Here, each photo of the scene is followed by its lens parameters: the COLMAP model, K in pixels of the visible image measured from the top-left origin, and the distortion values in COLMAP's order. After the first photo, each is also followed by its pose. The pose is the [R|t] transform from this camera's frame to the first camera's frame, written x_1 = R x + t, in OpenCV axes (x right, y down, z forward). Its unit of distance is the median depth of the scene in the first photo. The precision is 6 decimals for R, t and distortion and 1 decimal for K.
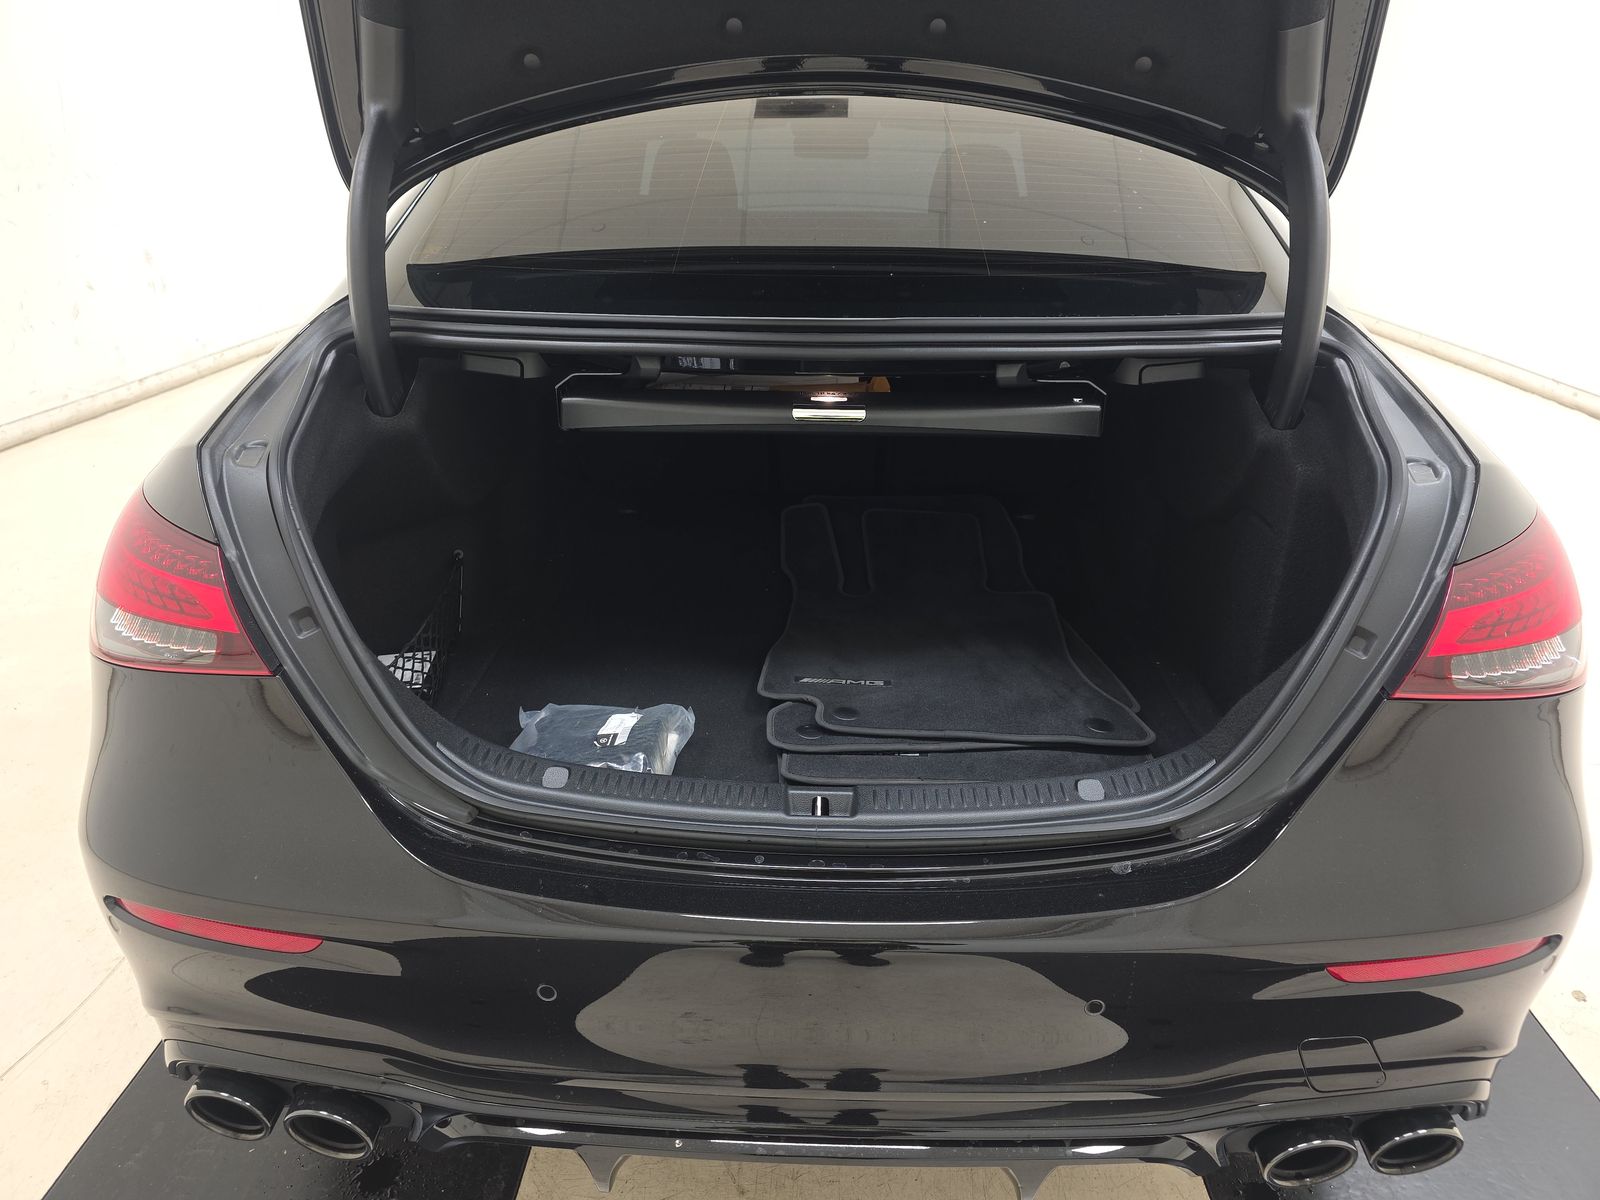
lens RADIAL K [[1086.4, 0, 796.2], [0, 1086.4, 595.4], [0, 0, 1]] dist [0.006116, -0.004232]
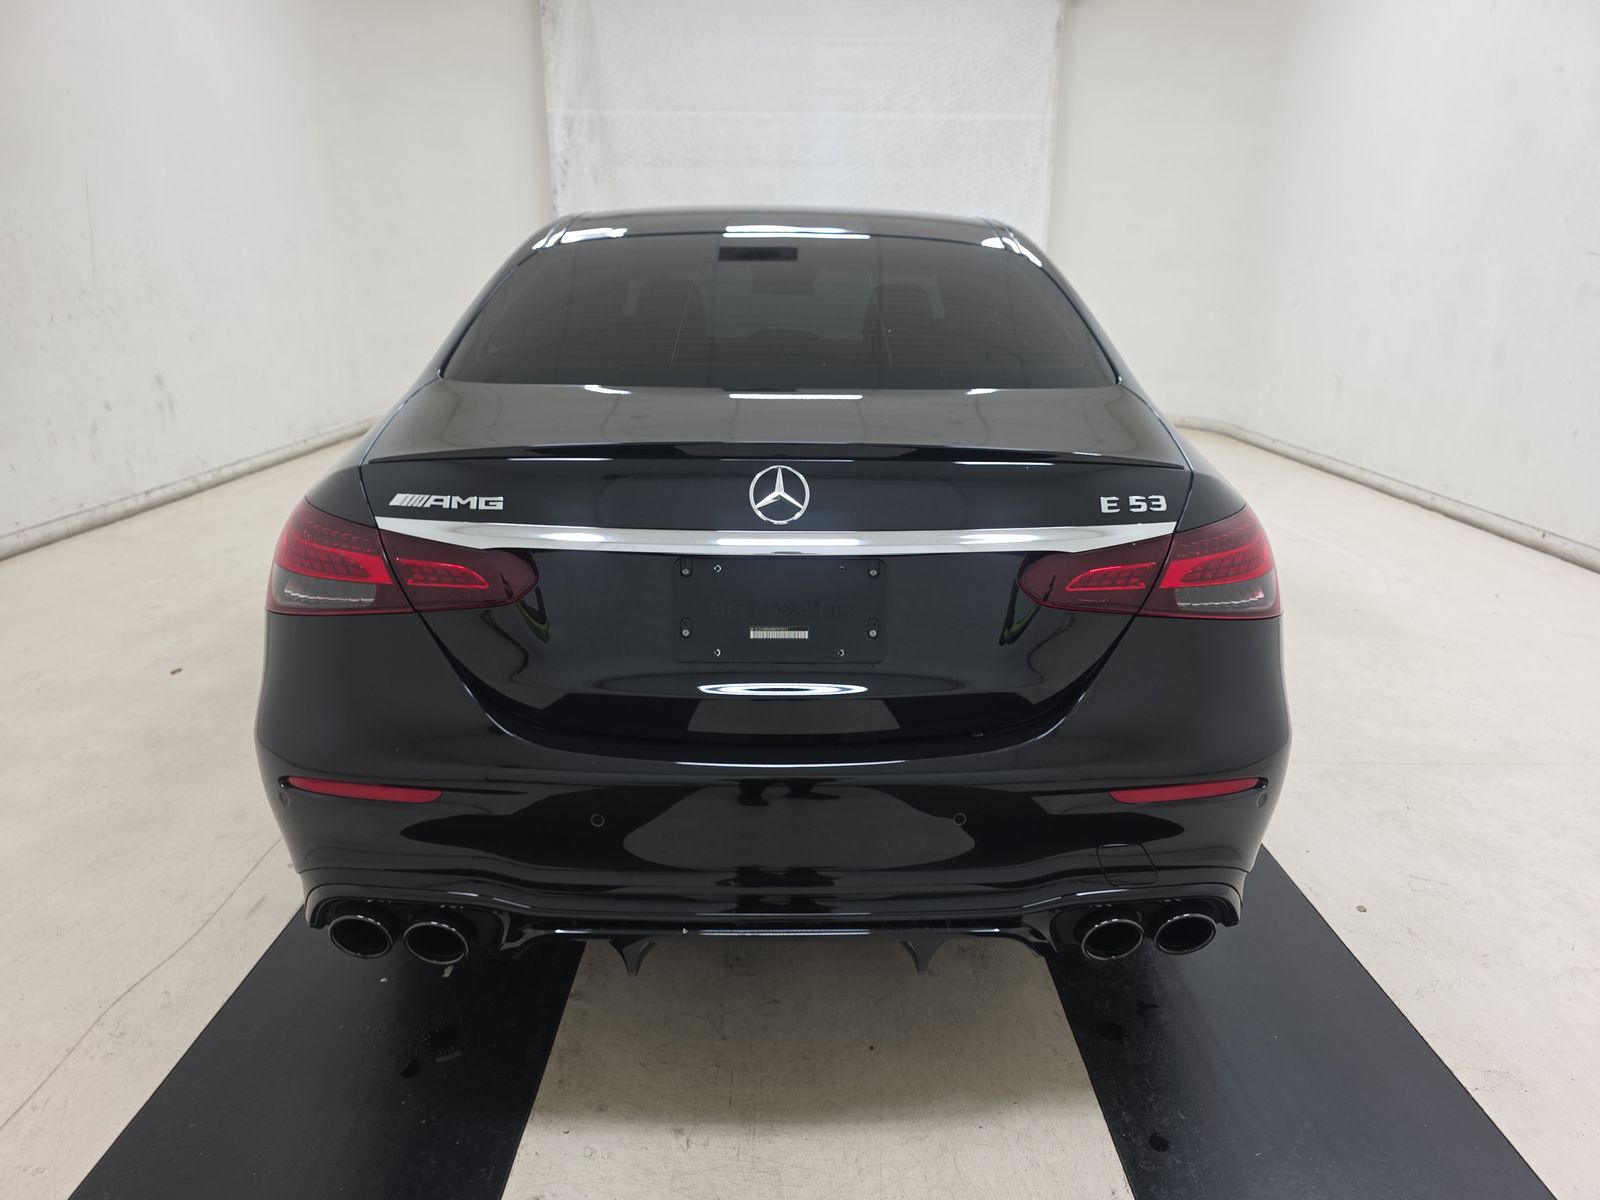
lens RADIAL K [[1086.4, 0, 810.9], [0, 1086.4, 602.3], [0, 0, 1]] dist [0.006116, -0.004232]
pose [[0.998686, -0.008134, 0.050607, -0.008130], [0.013757, 0.993638, -0.111774, 0.202538], [-0.049376, 0.112323, 0.992444, -0.451531]]
